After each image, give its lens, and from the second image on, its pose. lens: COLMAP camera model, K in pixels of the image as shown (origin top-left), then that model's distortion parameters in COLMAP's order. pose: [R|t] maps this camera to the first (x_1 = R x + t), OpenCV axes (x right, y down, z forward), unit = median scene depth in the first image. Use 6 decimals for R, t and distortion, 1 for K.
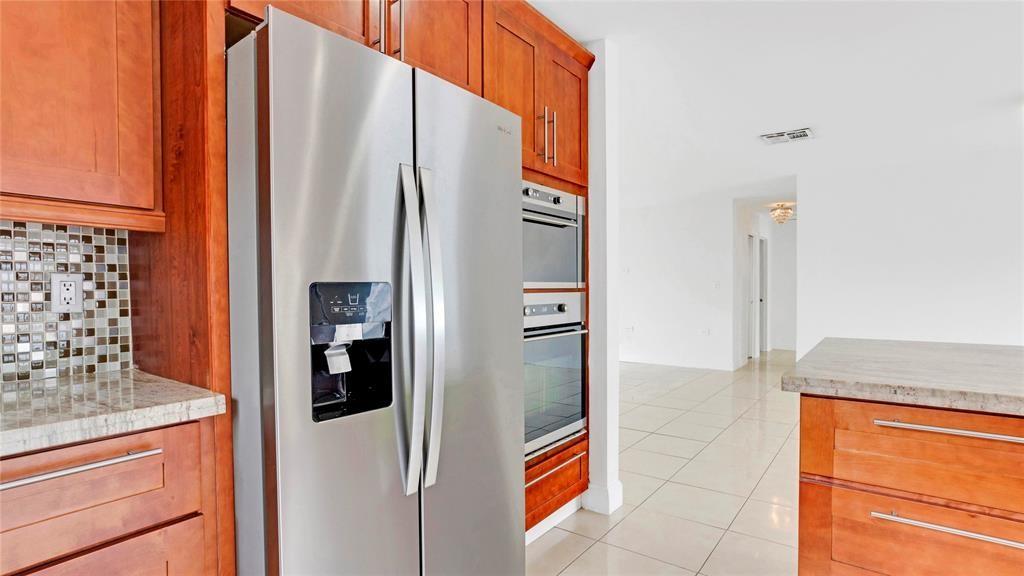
lens RADIAL K [[508.7, 0, 511.0], [0, 508.7, 299.1], [0, 0, 1]] dist [-0.001476, -0.000073]
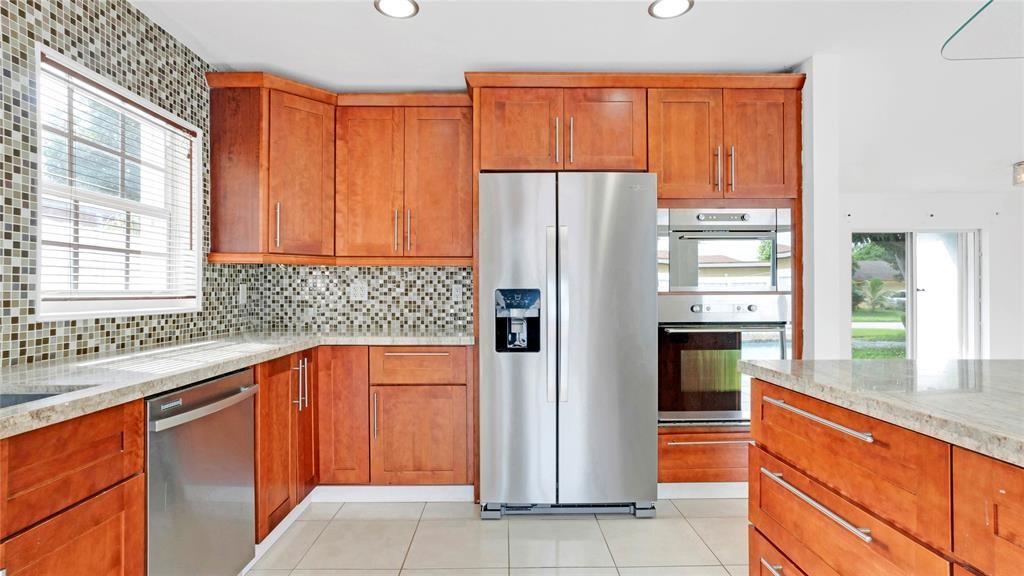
lens RADIAL K [[522.1, 0, 512.0], [0, 522.1, 288.0], [0, 0, 1]] dist [-0.000214, 0.000112]
pose [[0.610185, -0.002186, -0.792256, 1.208147], [-0.018597, 0.999681, -0.017082, 0.002278], [0.792040, 0.025157, 0.609950, -0.276420]]
